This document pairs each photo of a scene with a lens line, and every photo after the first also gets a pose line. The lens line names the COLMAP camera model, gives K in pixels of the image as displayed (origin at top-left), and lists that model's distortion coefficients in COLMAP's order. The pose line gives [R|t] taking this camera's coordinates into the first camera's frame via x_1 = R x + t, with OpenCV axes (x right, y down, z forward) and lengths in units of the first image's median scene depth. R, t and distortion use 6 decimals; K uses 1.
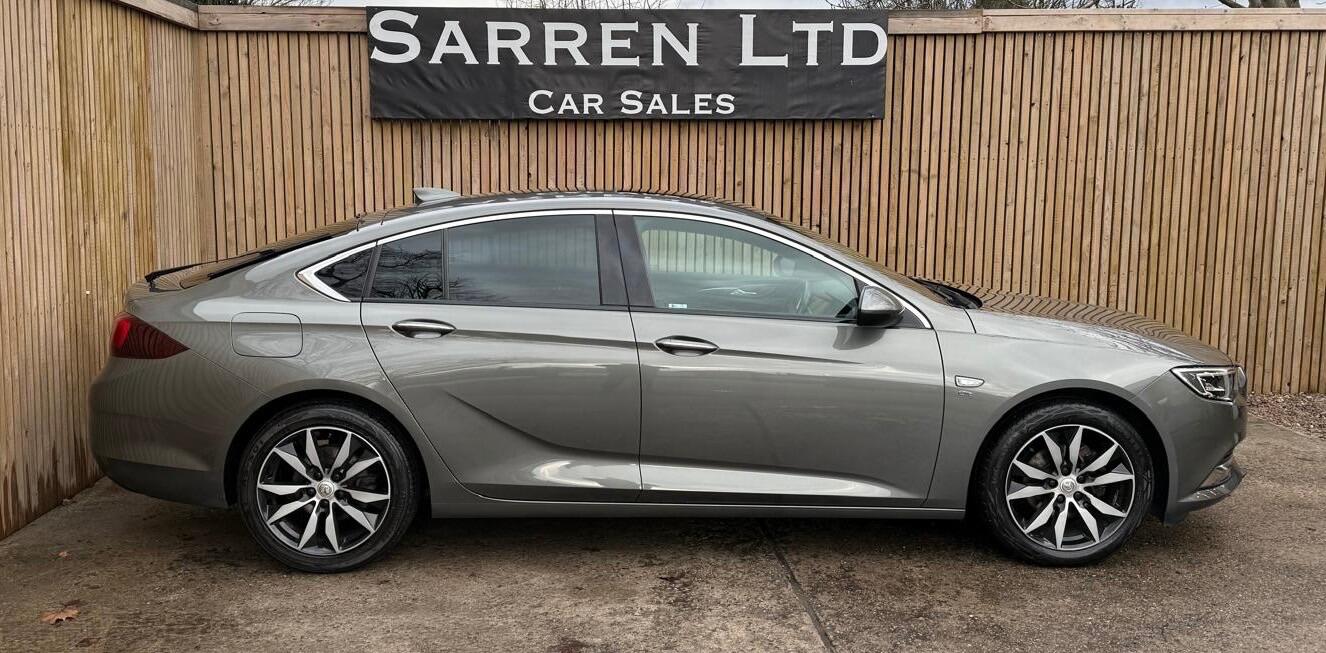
lens RADIAL K [[1109.0, 0, 660.1], [0, 1109.0, 298.6], [0, 0, 1]] dist [0.170796, -0.309819]
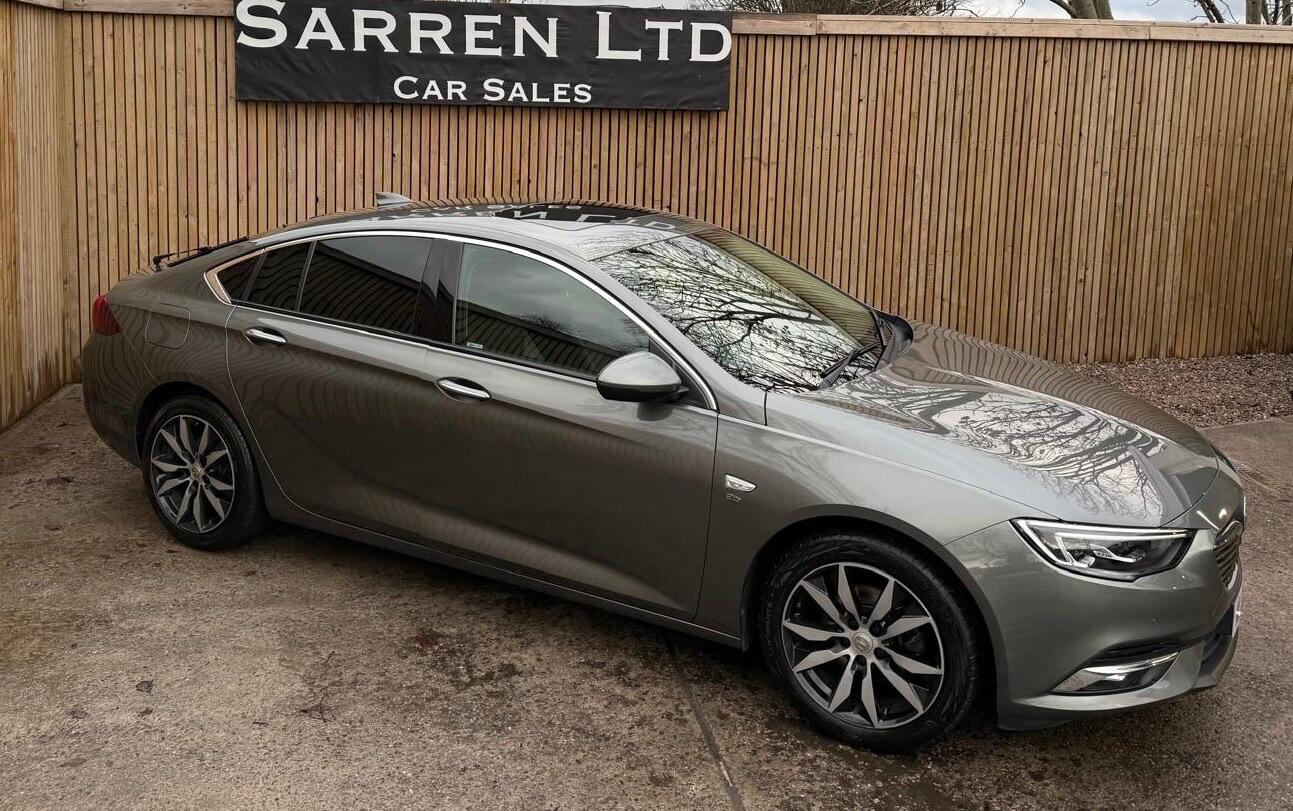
lens RADIAL K [[1106.5, 0, 638.6], [0, 1106.5, 219.7], [0, 0, 1]] dist [0.161124, -0.307494]
pose [[0.994551, 0.011151, 0.103655, 0.003083], [-0.010677, 0.999930, -0.005136, -0.049124], [-0.103705, 0.004001, 0.994600, -0.060273]]
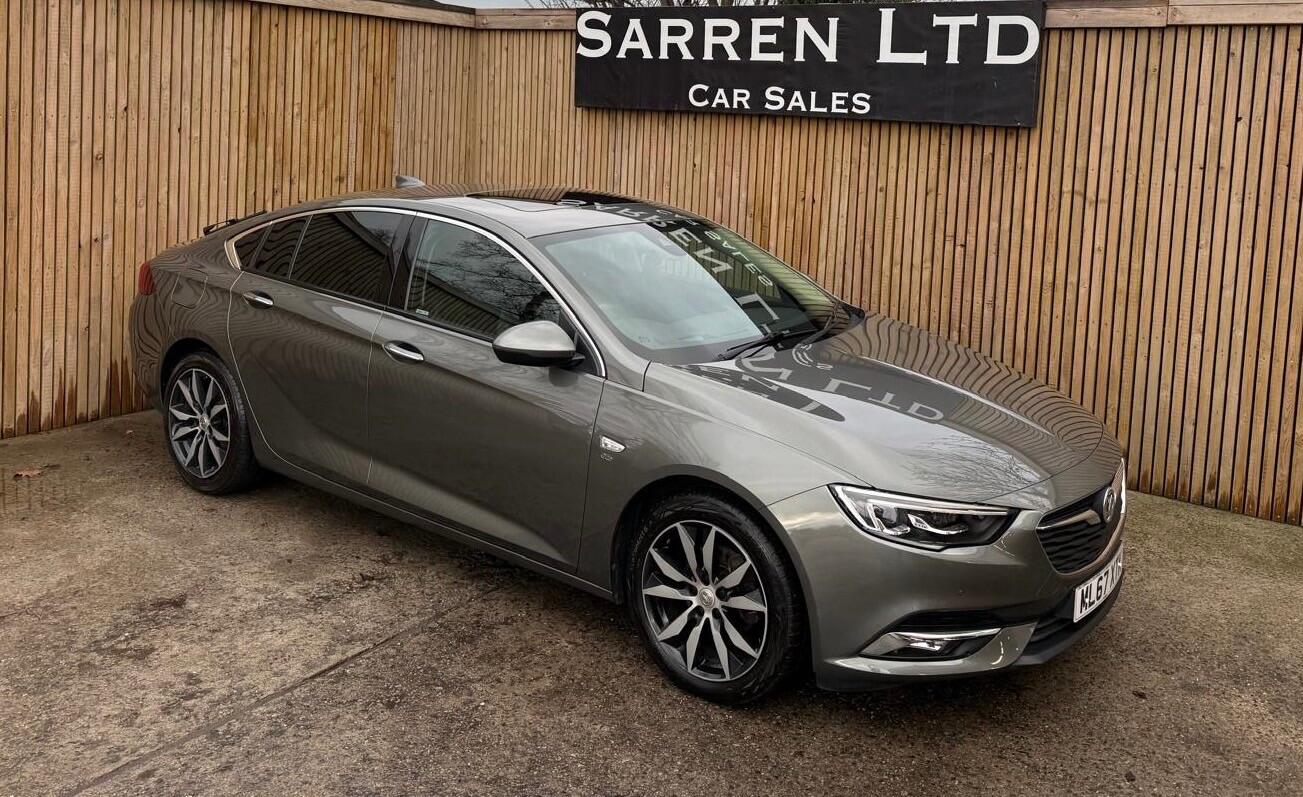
lens RADIAL K [[1113.0, 0, 739.4], [0, 1113.0, 198.1], [0, 0, 1]] dist [0.176753, -0.315151]
pose [[0.809464, 0.085998, -0.580838, 0.522580], [-0.116035, 0.993137, -0.014665, -0.071662], [0.575591, 0.079268, 0.813887, 0.197823]]
